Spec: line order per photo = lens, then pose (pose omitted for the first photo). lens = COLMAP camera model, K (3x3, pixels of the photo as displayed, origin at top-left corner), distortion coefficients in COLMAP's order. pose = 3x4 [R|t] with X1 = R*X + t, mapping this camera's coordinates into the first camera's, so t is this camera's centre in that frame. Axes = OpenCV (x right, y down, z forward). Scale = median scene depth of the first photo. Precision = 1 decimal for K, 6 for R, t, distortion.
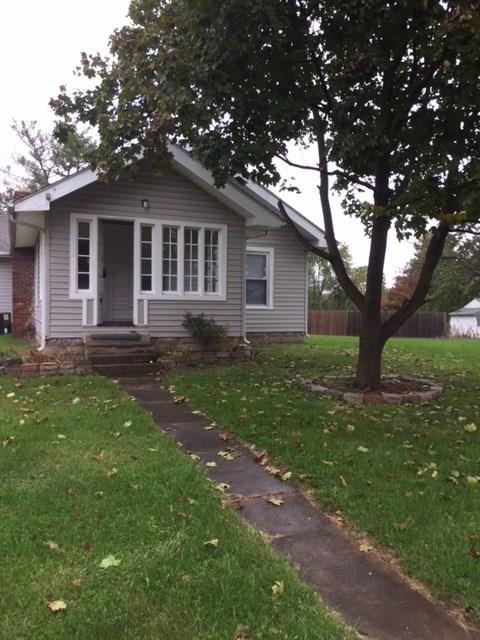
lens RADIAL K [[561.4, 0, 241.3], [0, 561.4, 321.0], [0, 0, 1]] dist [0.050055, -0.043437]
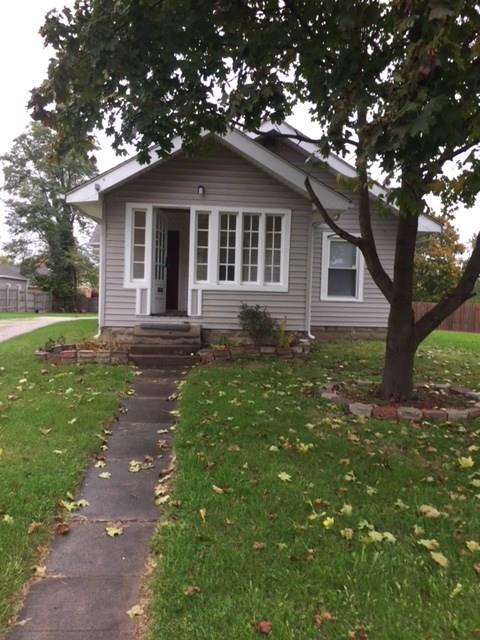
lens RADIAL K [[561.4, 0, 239.9], [0, 561.4, 317.6], [0, 0, 1]] dist [0.050055, -0.043437]
pose [[0.950169, 0.026622, -0.310597, 0.201777], [-0.022898, 0.999616, 0.015631, -0.006659], [0.310893, -0.007740, 0.950413, 0.103969]]
